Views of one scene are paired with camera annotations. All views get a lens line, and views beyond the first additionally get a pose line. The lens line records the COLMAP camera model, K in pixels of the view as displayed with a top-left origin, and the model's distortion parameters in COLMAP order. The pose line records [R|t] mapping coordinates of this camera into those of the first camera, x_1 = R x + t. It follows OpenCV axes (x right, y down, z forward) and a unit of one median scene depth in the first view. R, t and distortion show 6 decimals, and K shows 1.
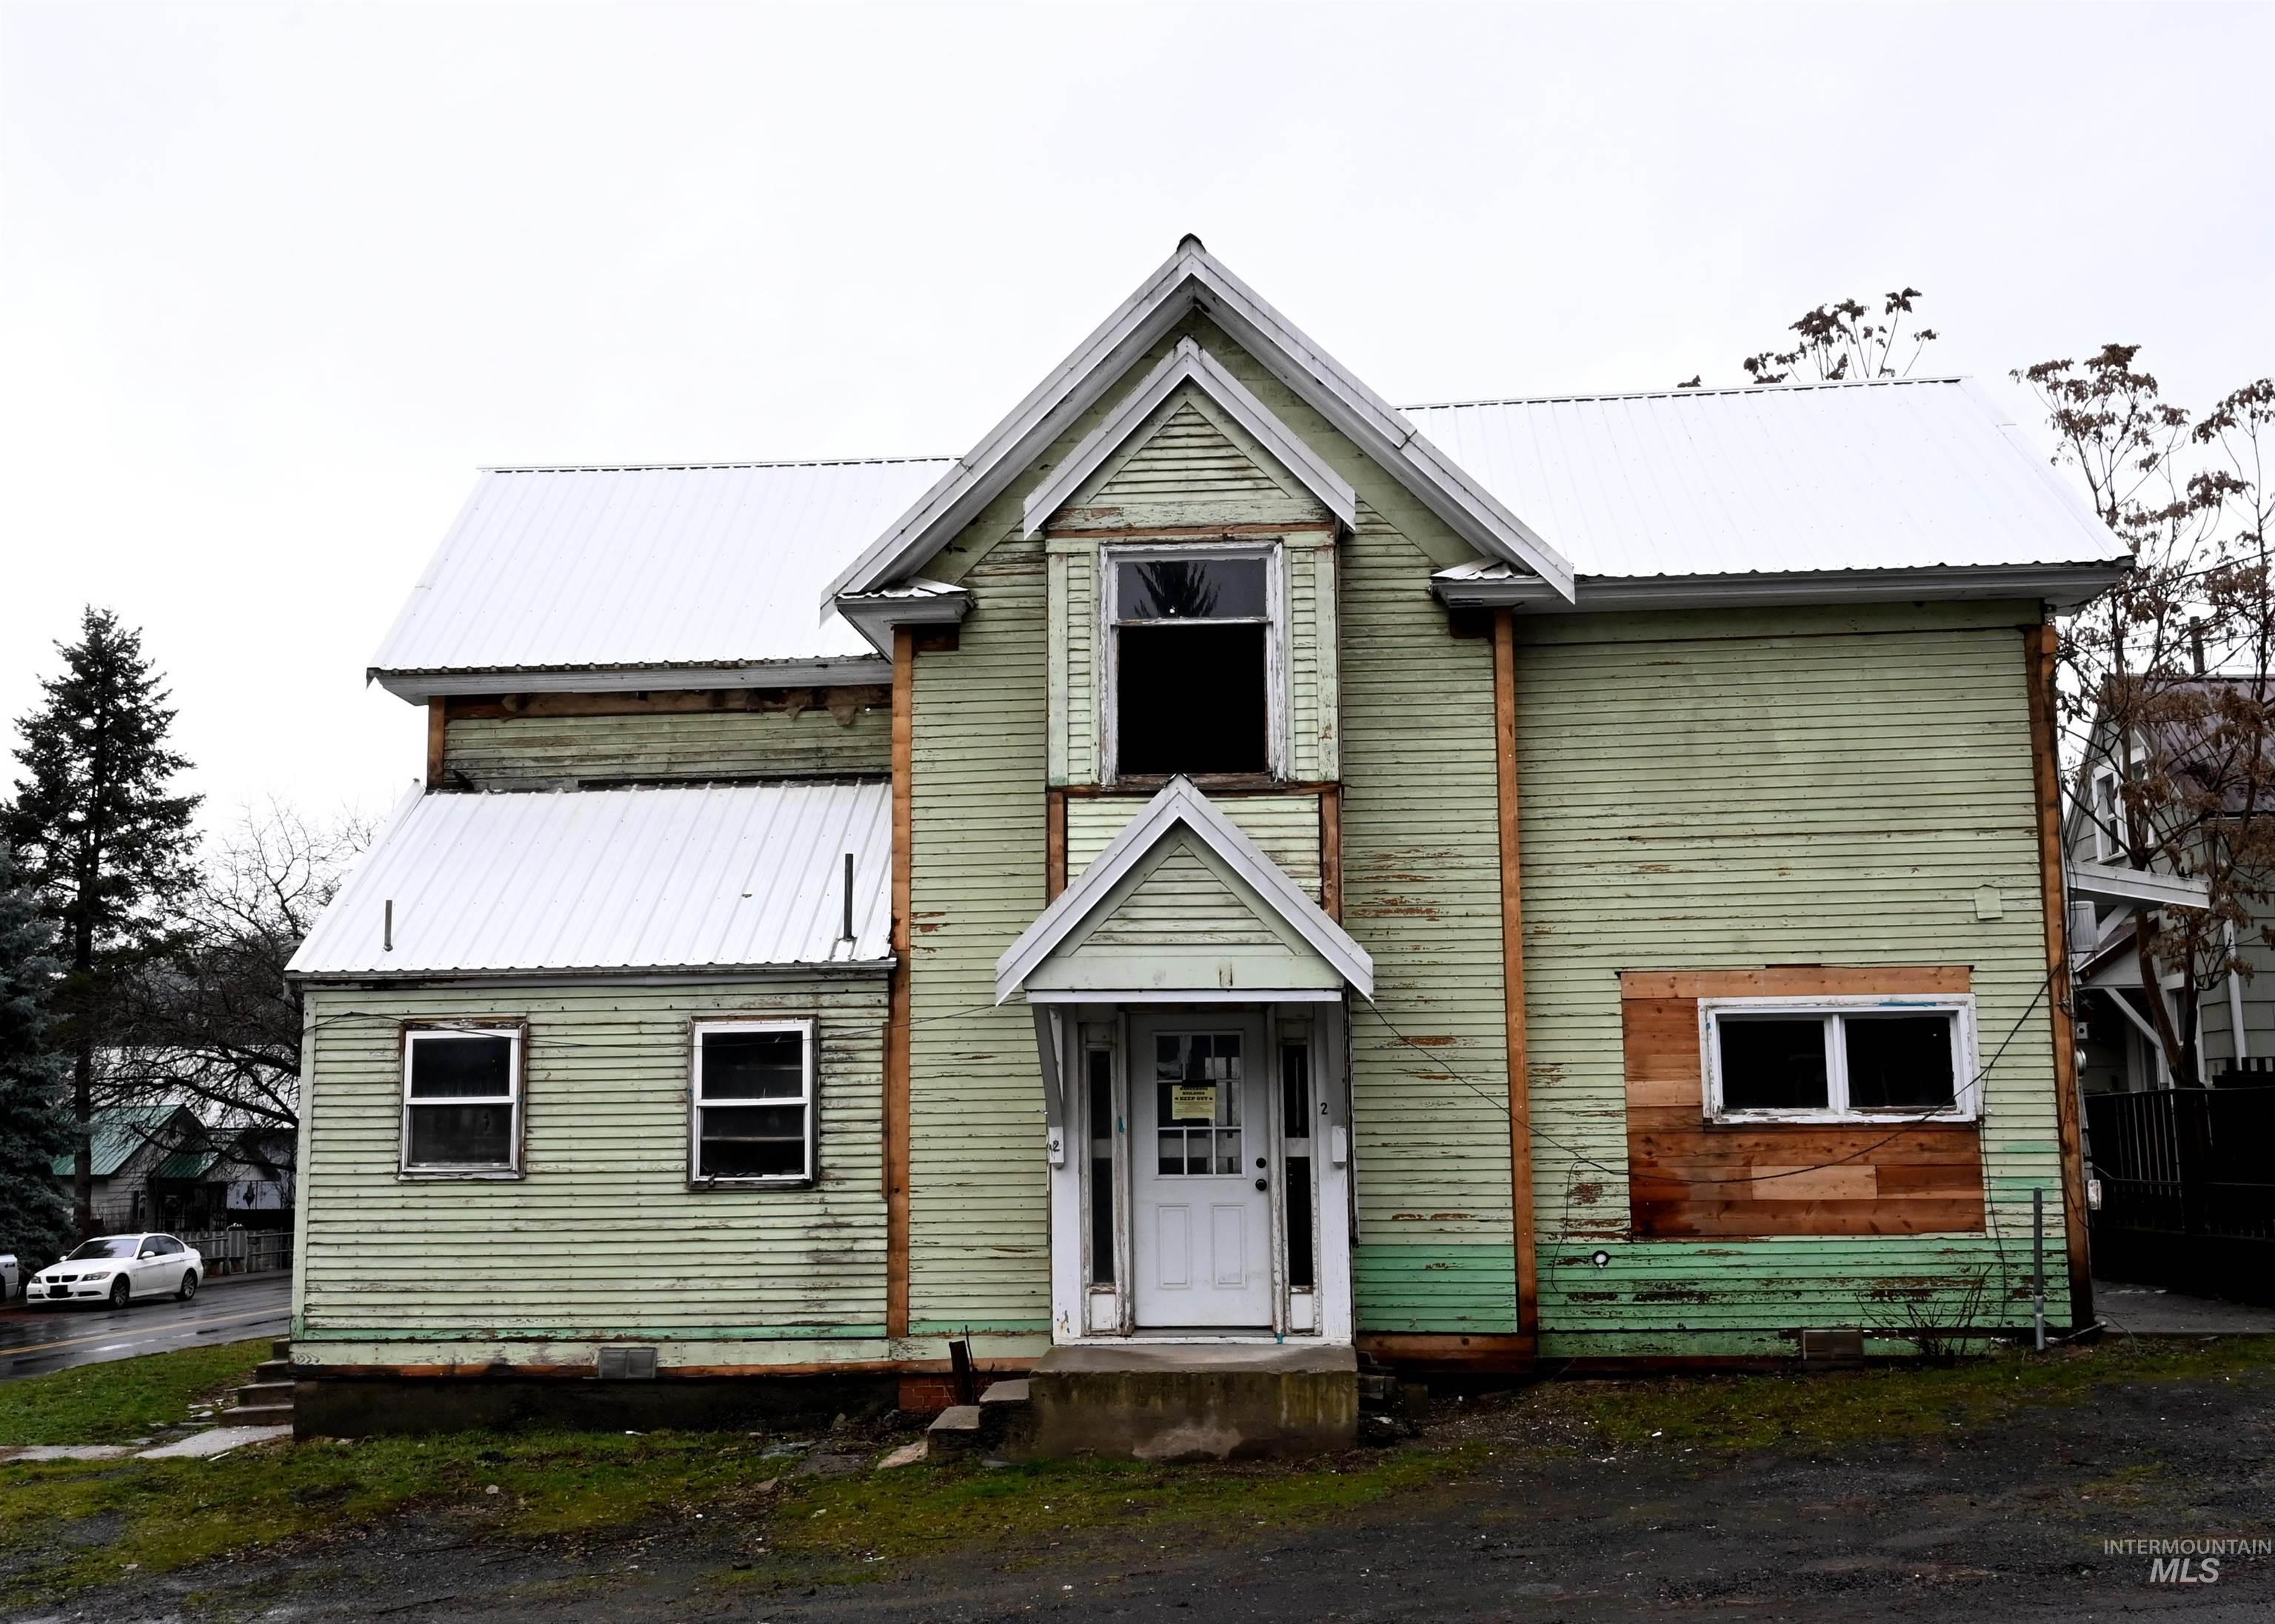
lens RADIAL K [[2246.6, 0, 1136.3], [0, 2246.6, 799.8], [0, 0, 1]] dist [-0.002830, 0.000000]
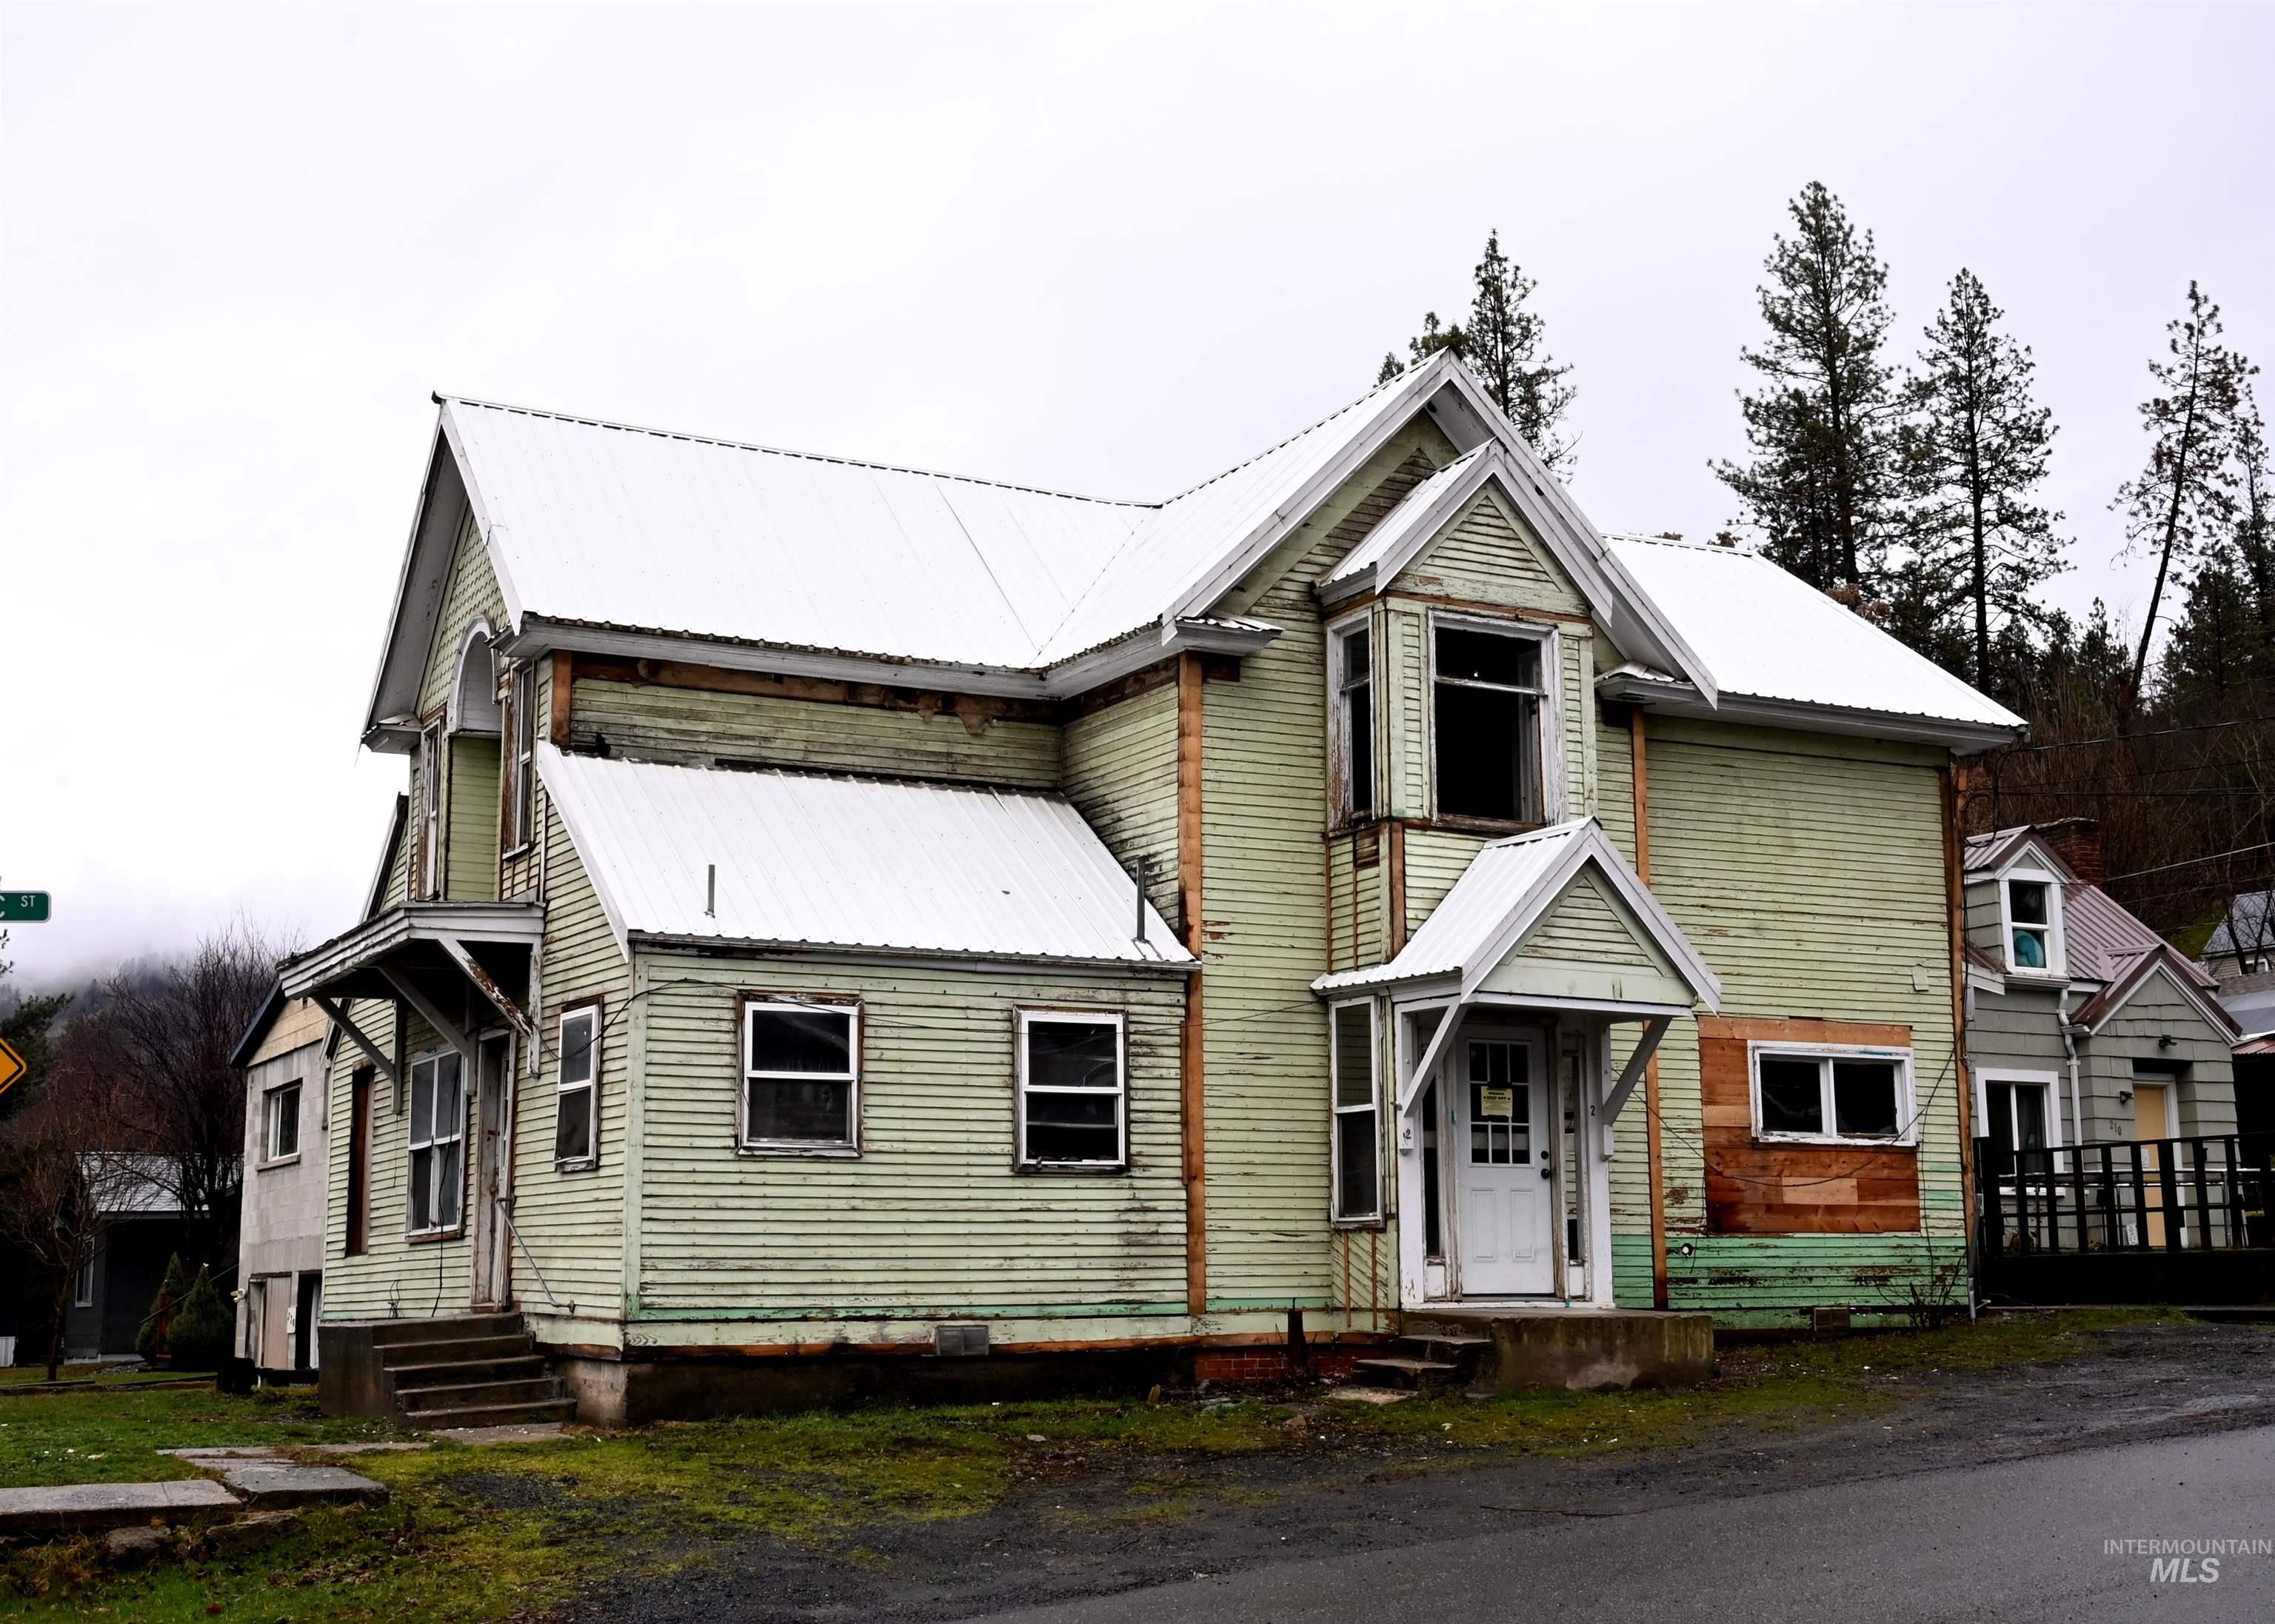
lens RADIAL K [[2662.7, 0, 1136.4], [0, 2662.7, 819.8], [0, 0, 1]] dist [-0.010513, 0.000000]
pose [[0.847957, 0.098568, 0.520820, -0.804062], [-0.082808, 0.995128, -0.053511, 0.074151], [-0.523557, 0.002246, 0.851987, -0.065319]]
